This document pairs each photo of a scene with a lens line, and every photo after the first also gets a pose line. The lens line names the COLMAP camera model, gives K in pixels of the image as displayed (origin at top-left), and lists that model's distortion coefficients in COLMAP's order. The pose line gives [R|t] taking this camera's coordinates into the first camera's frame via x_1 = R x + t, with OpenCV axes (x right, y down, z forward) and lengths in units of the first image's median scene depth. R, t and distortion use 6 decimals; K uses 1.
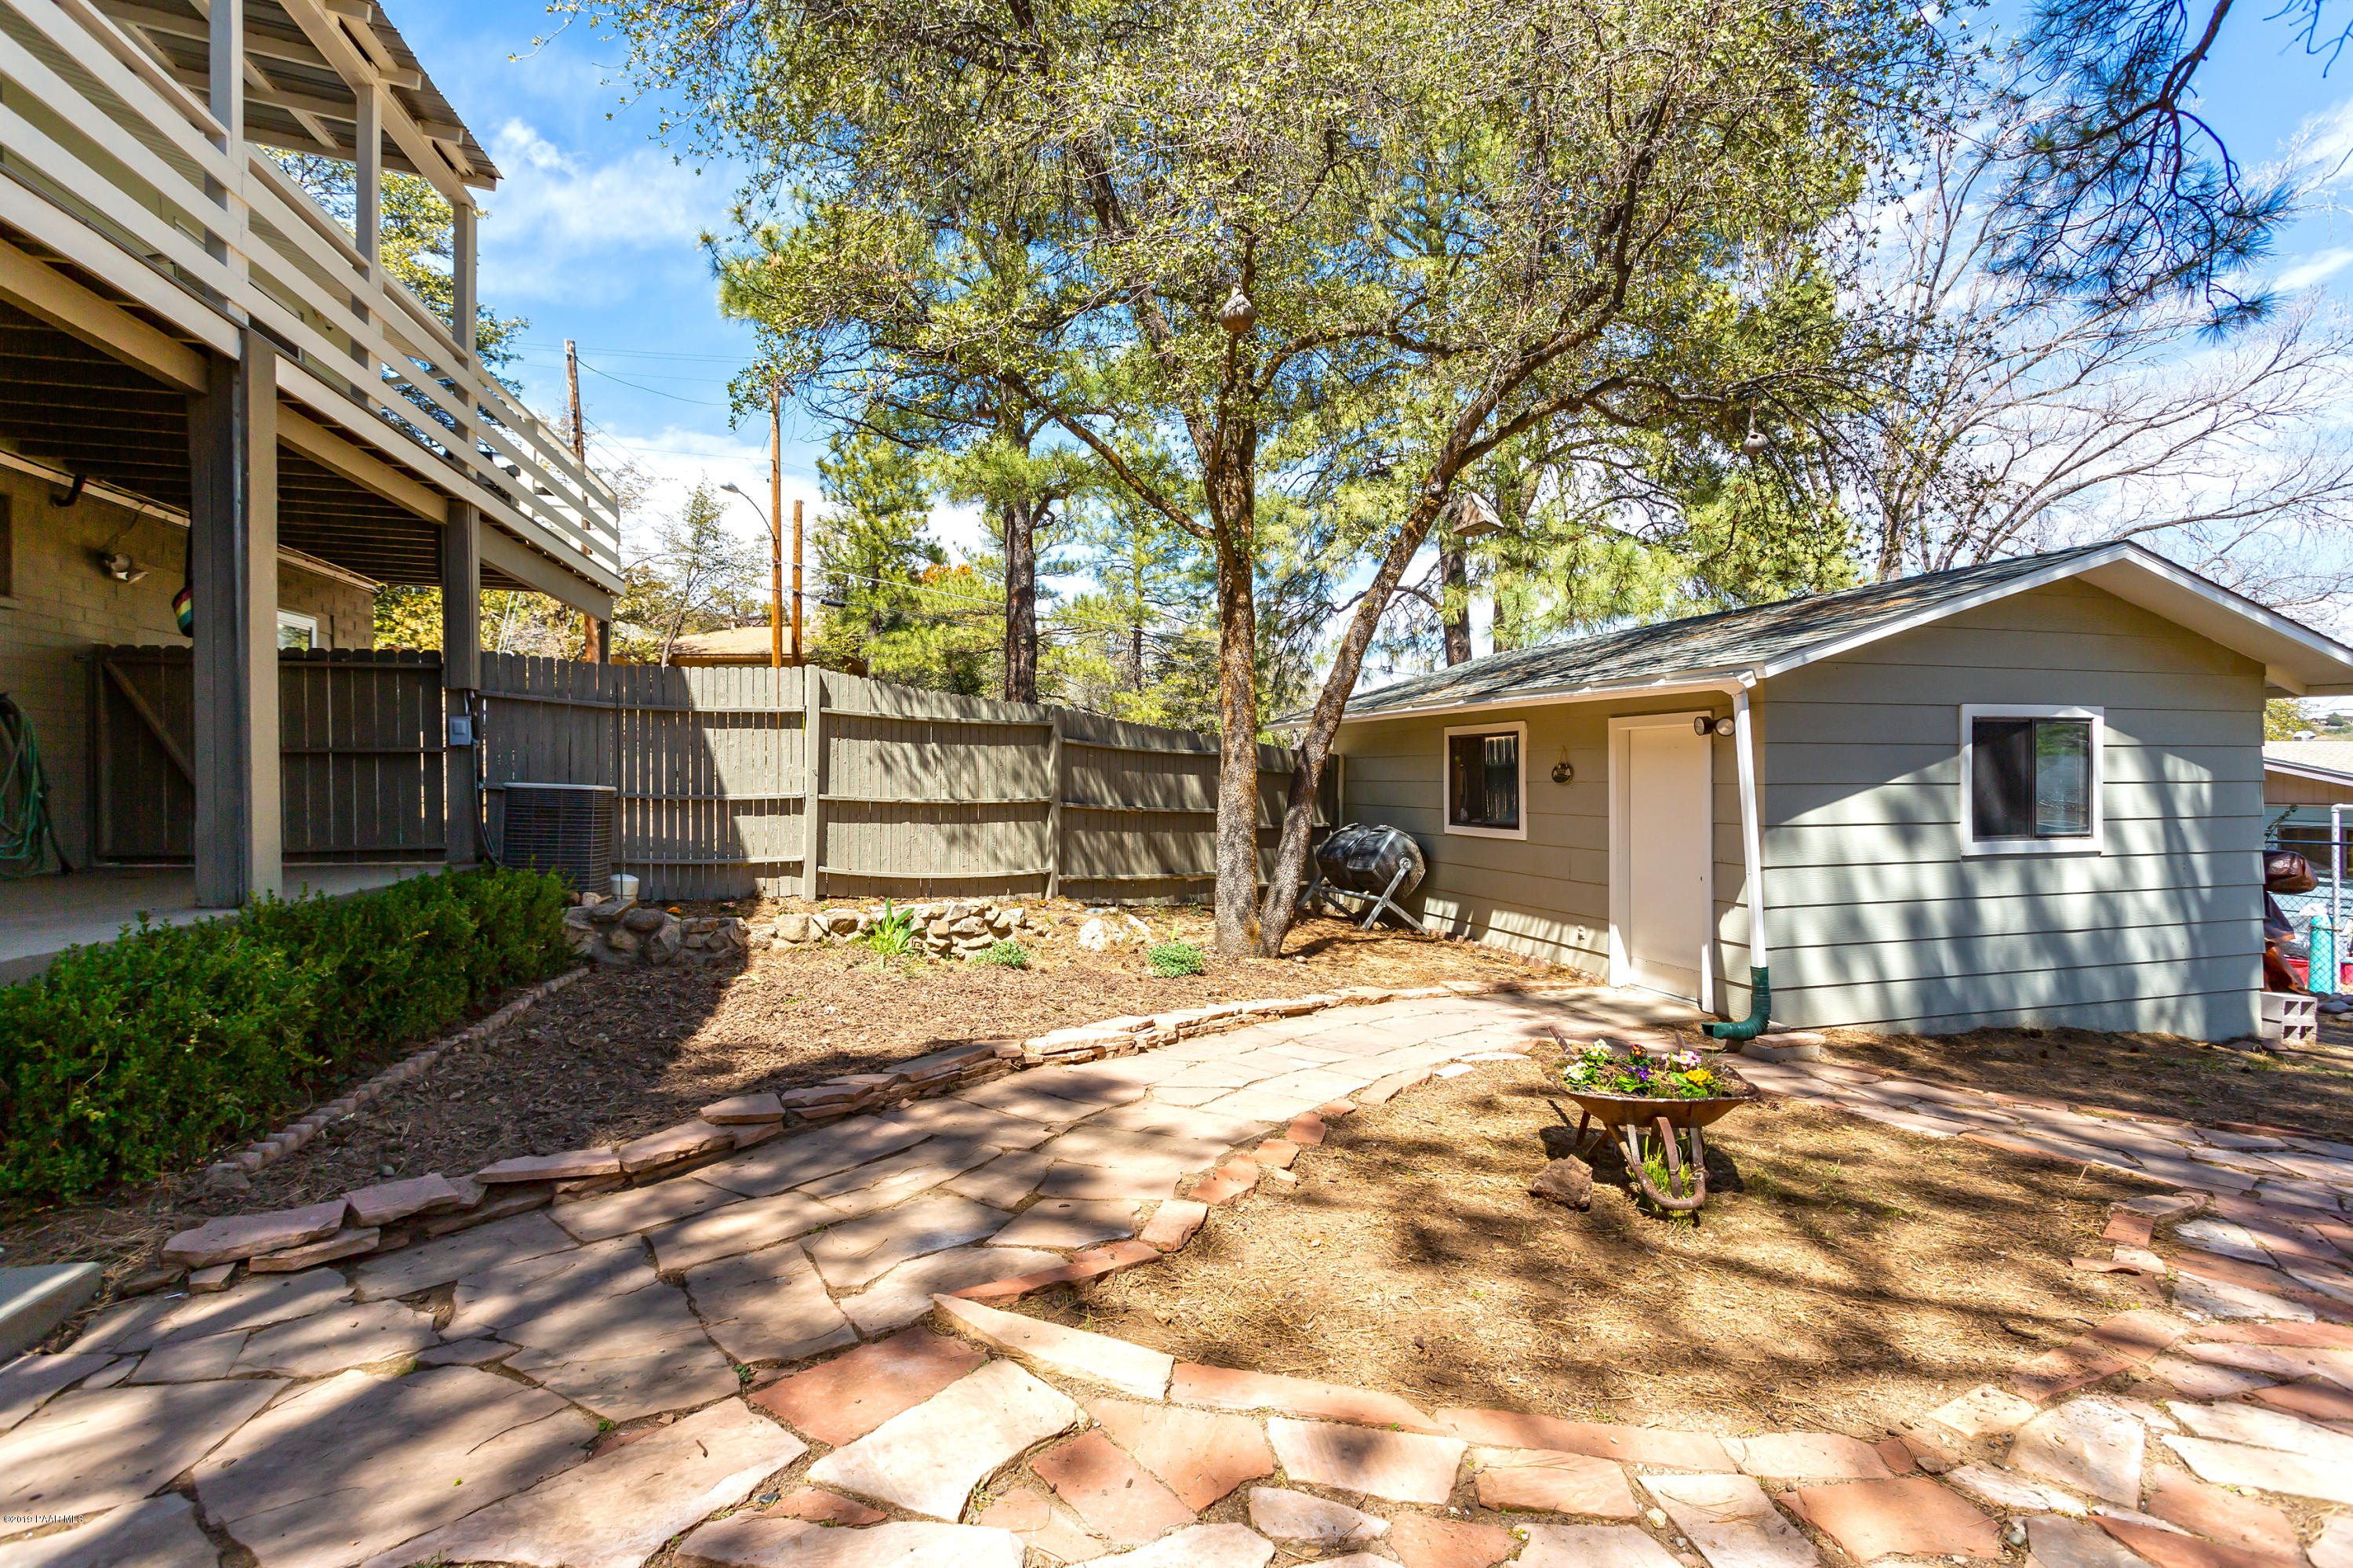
lens RADIAL K [[1110.1, 0, 1174.6], [0, 1110.1, 781.9], [0, 0, 1]] dist [0.003920, -0.000017]
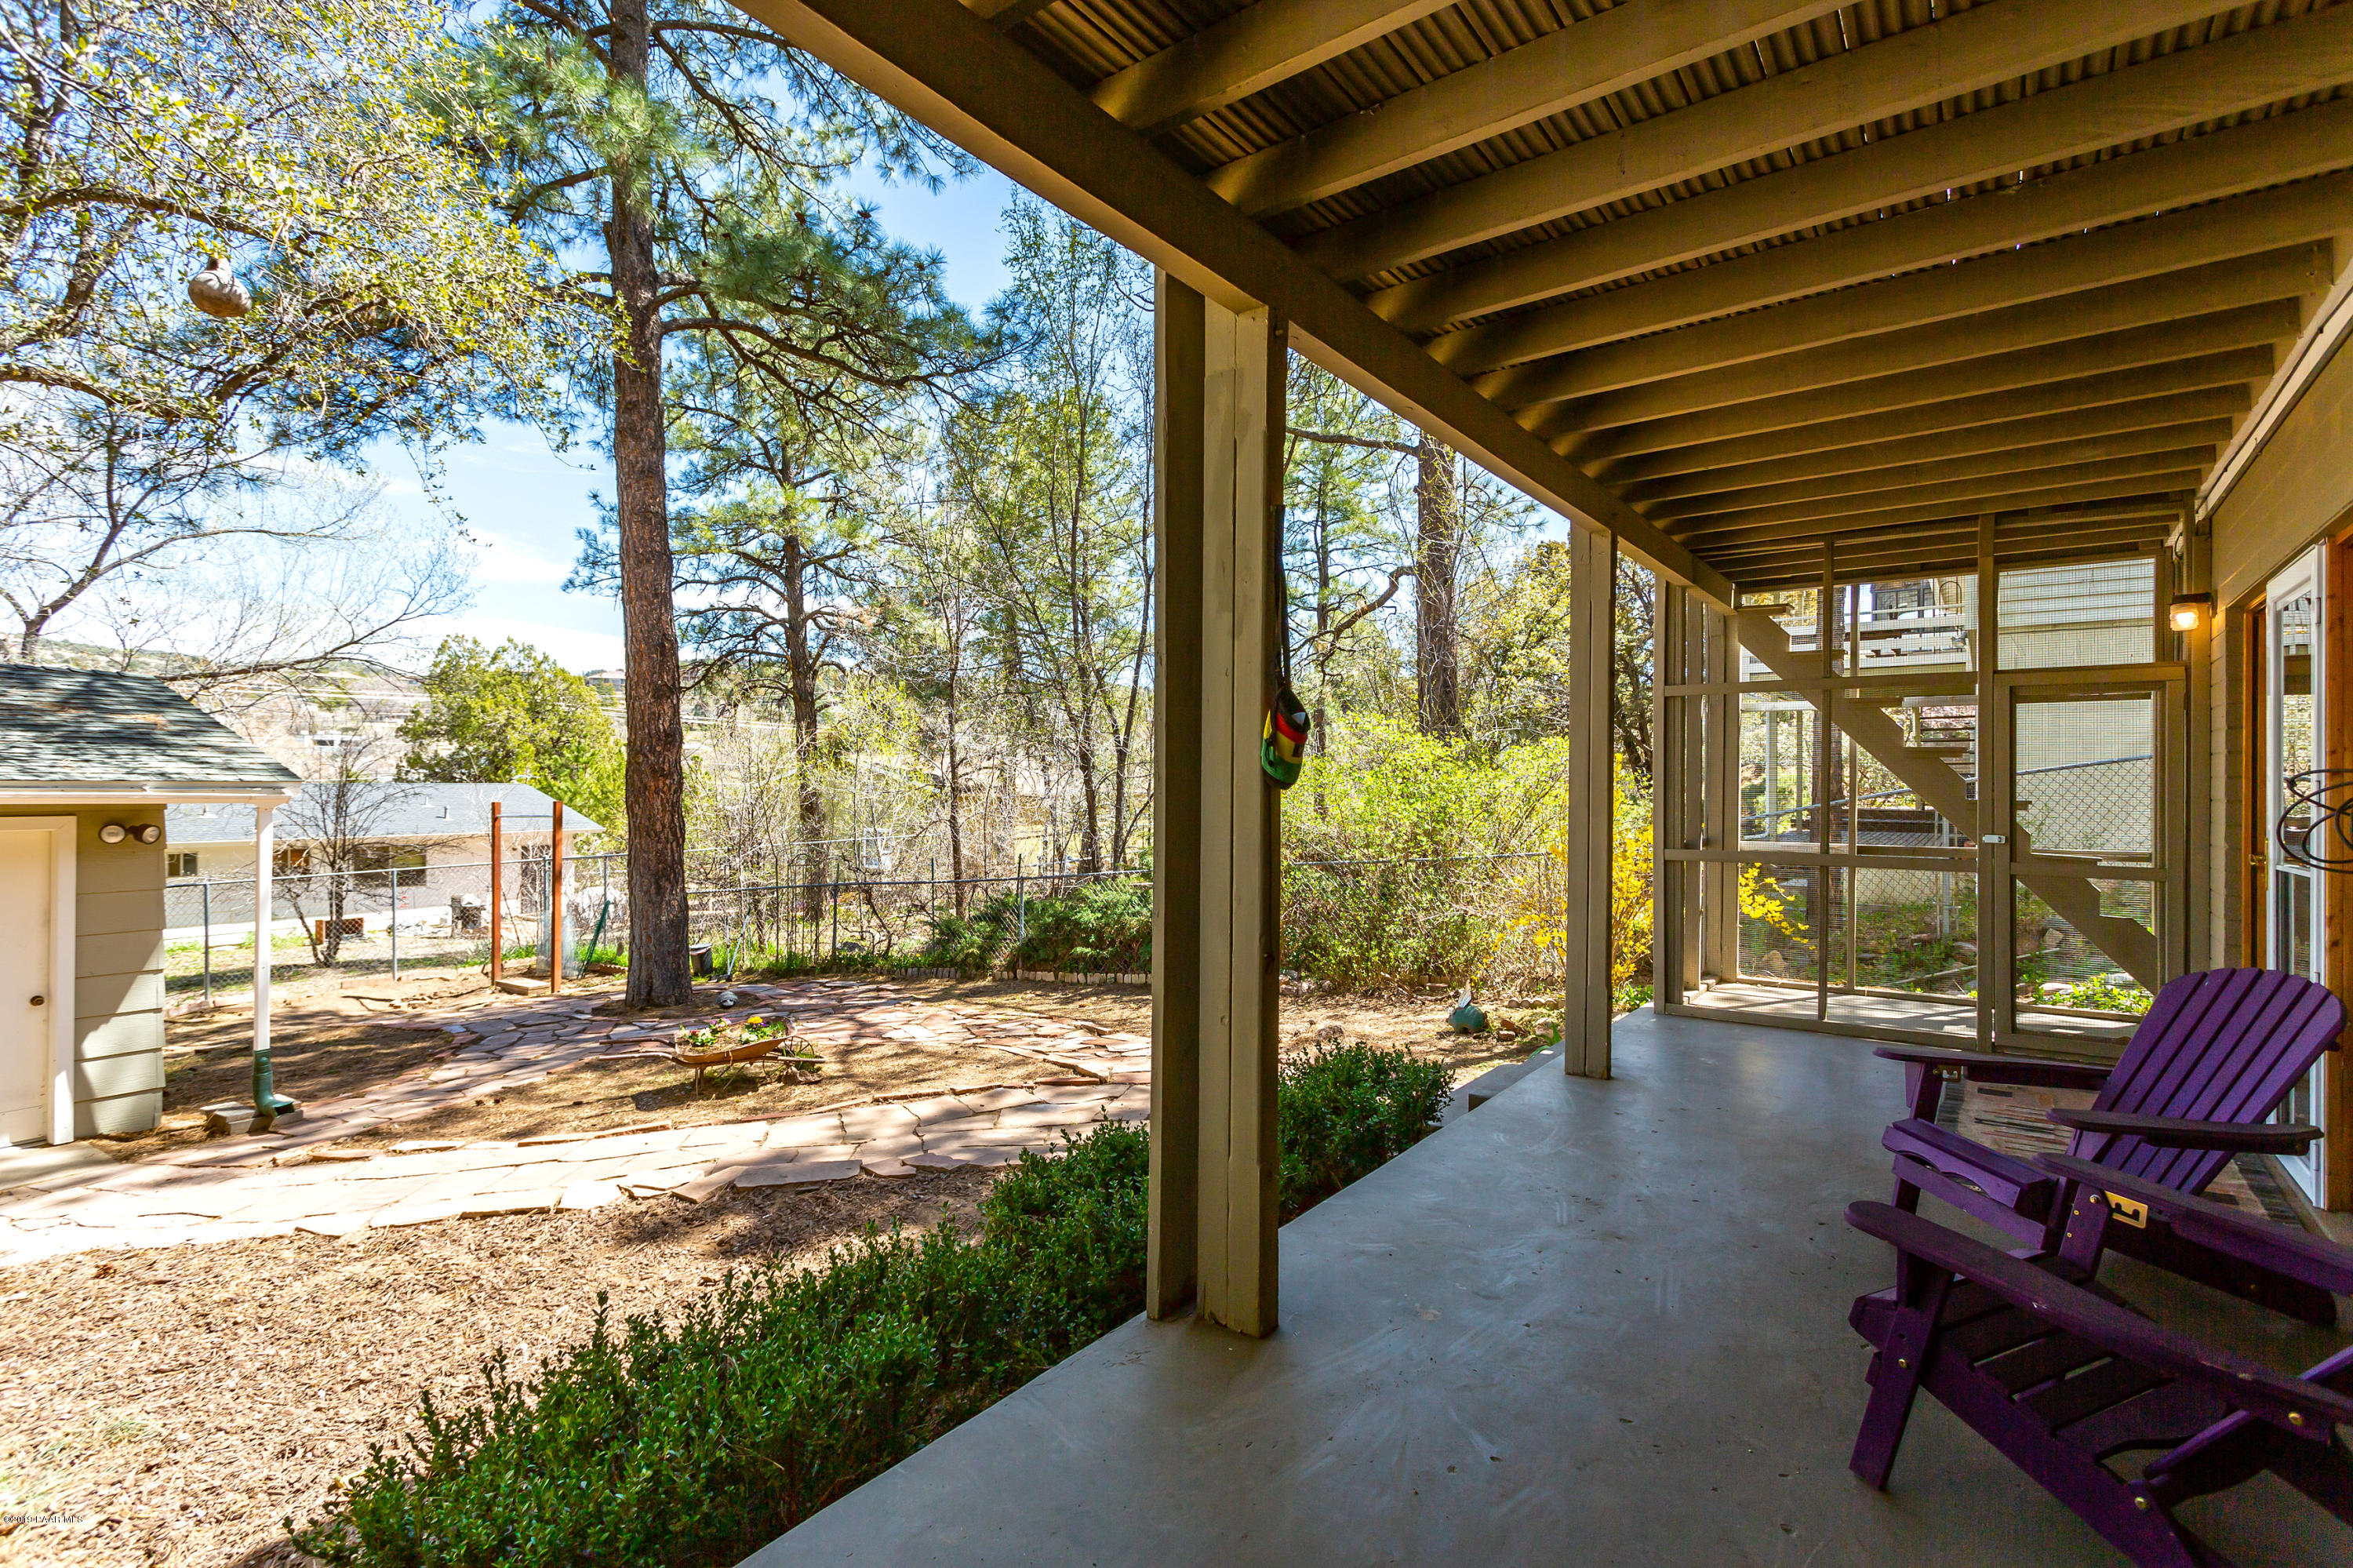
lens RADIAL K [[1110.1, 0, 1174.6], [0, 1110.1, 781.9], [0, 0, 1]] dist [0.003920, -0.000017]
pose [[-0.653499, 0.004555, 0.756914, -0.760036], [0.003114, 0.999990, -0.003329, -0.078686], [-0.756921, 0.000182, -0.653506, 0.849919]]
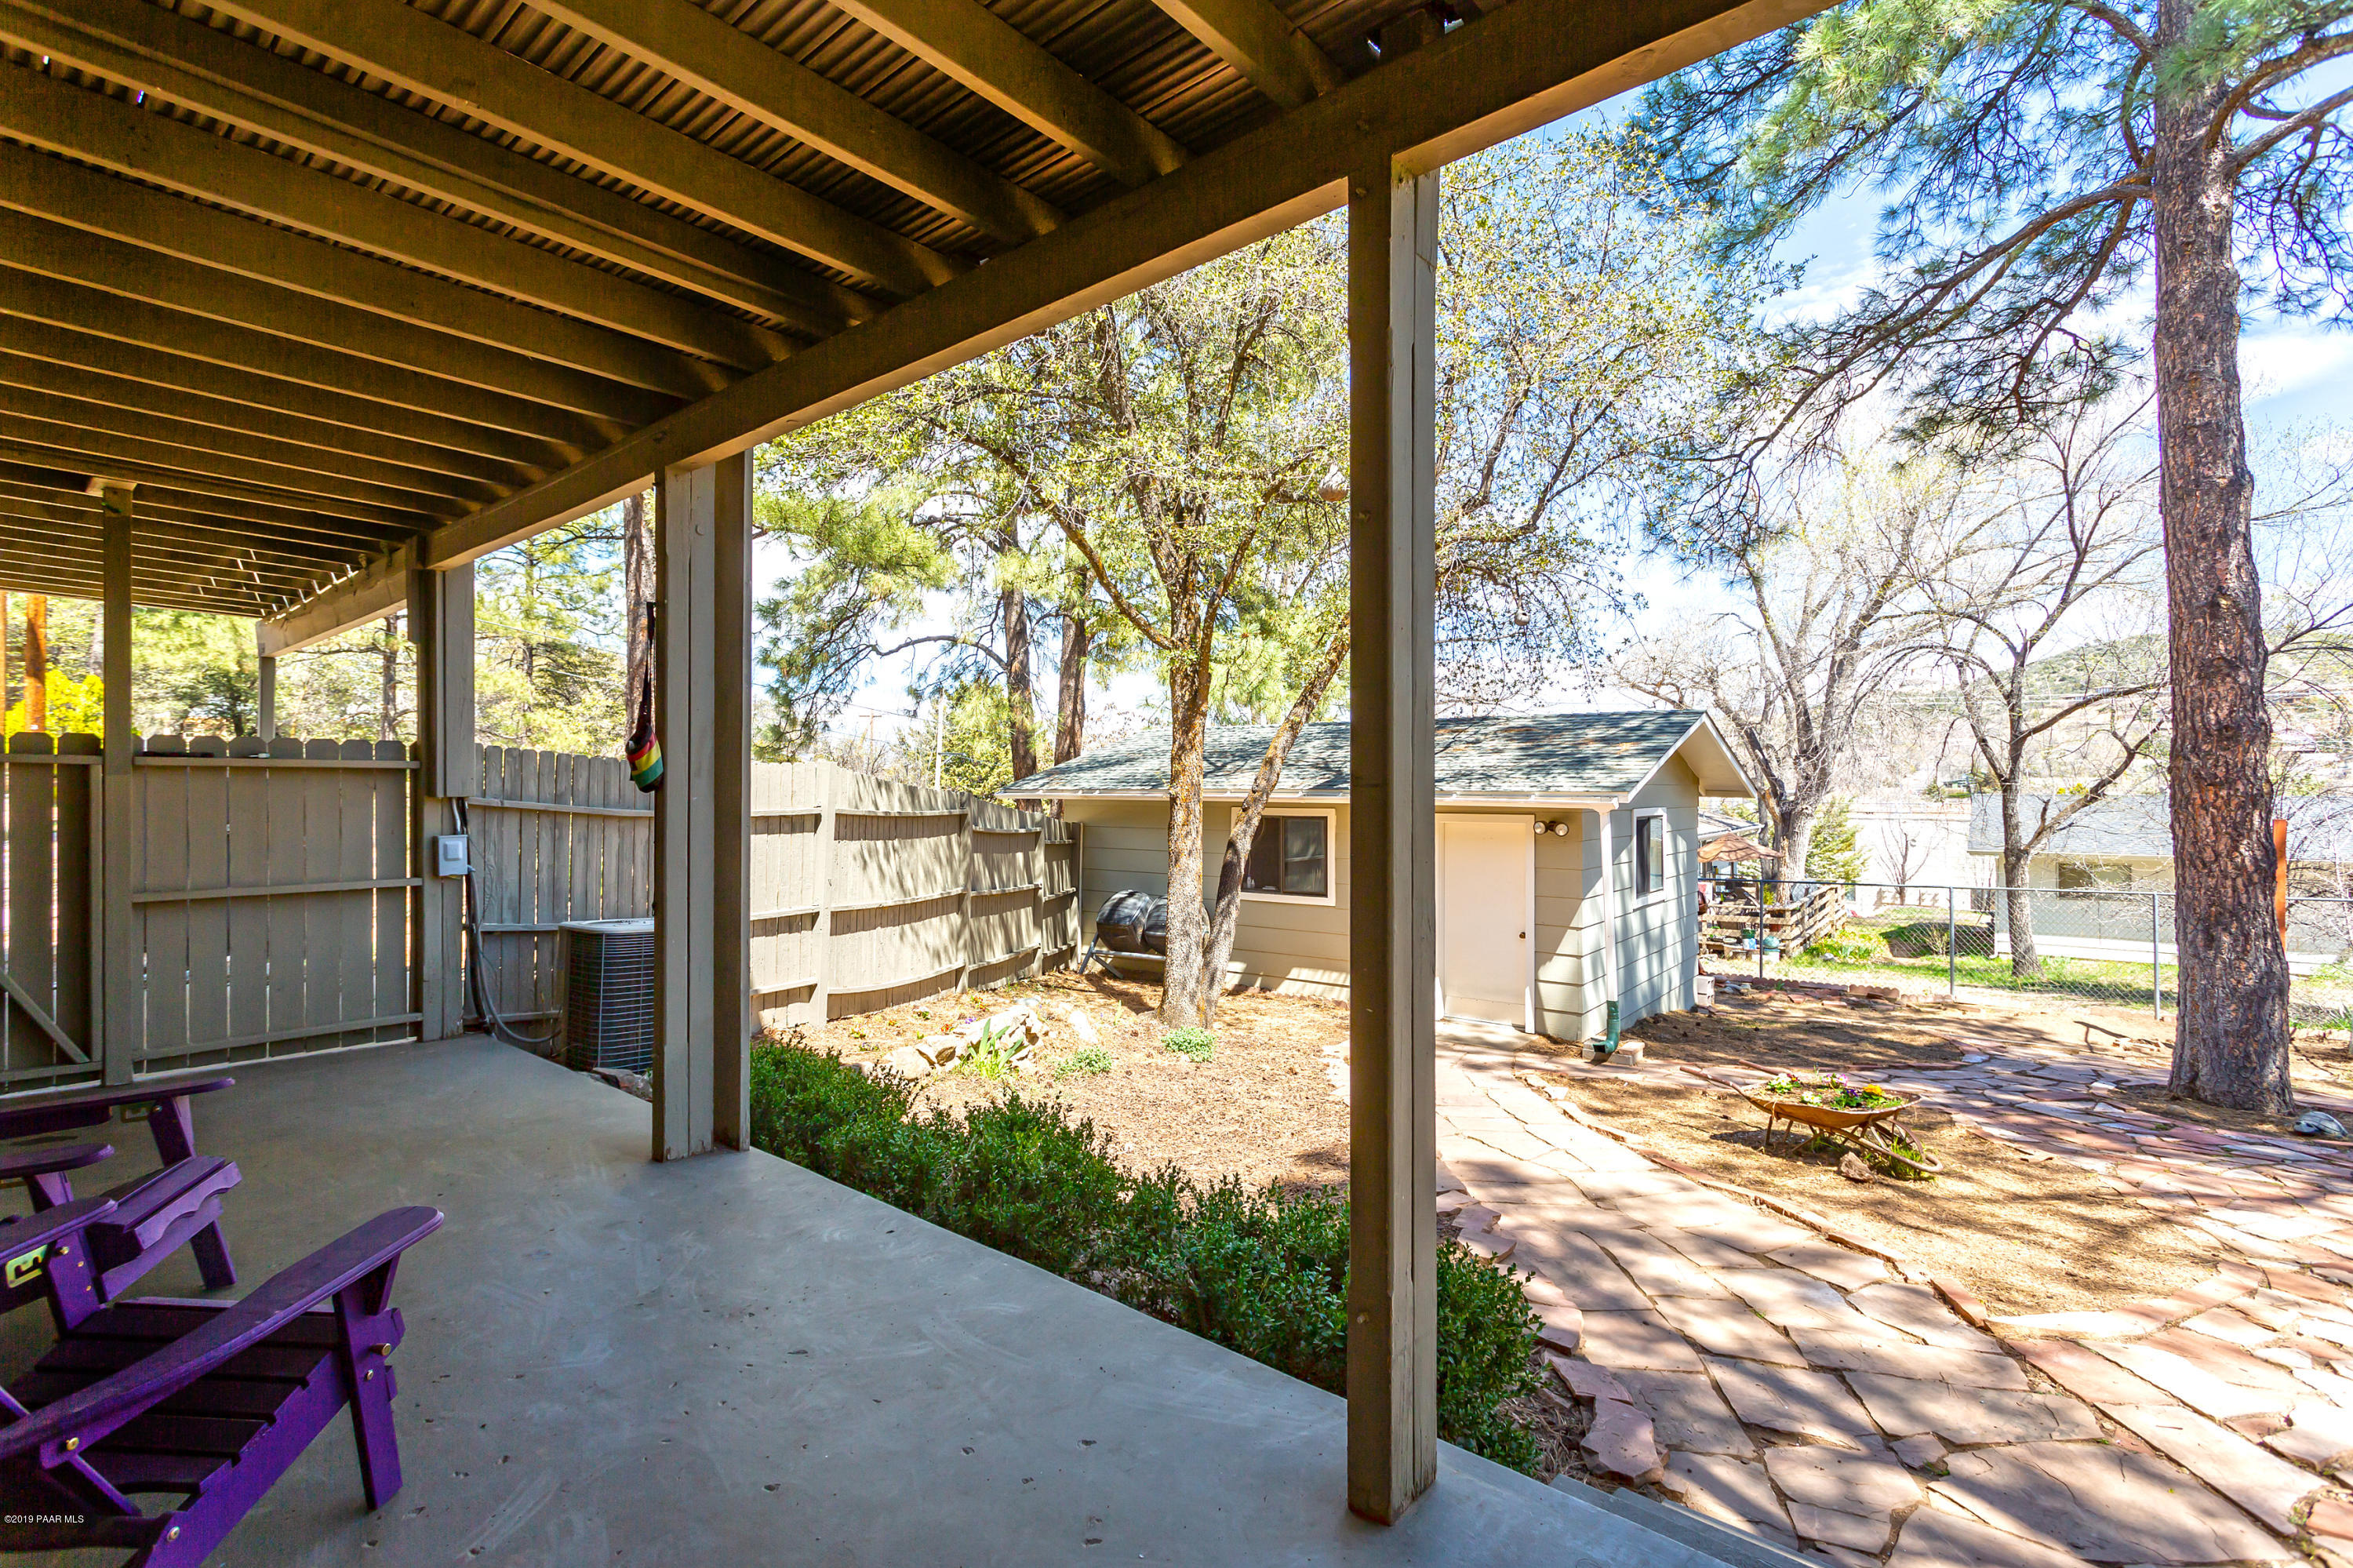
lens RADIAL K [[1110.1, 0, 1174.6], [0, 1110.1, 781.9], [0, 0, 1]] dist [0.003920, -0.000017]
pose [[0.808330, 0.009784, 0.588648, -0.645562], [-0.002844, 0.999915, -0.012714, -0.080228], [-0.588722, 0.008603, 0.808290, 0.133442]]
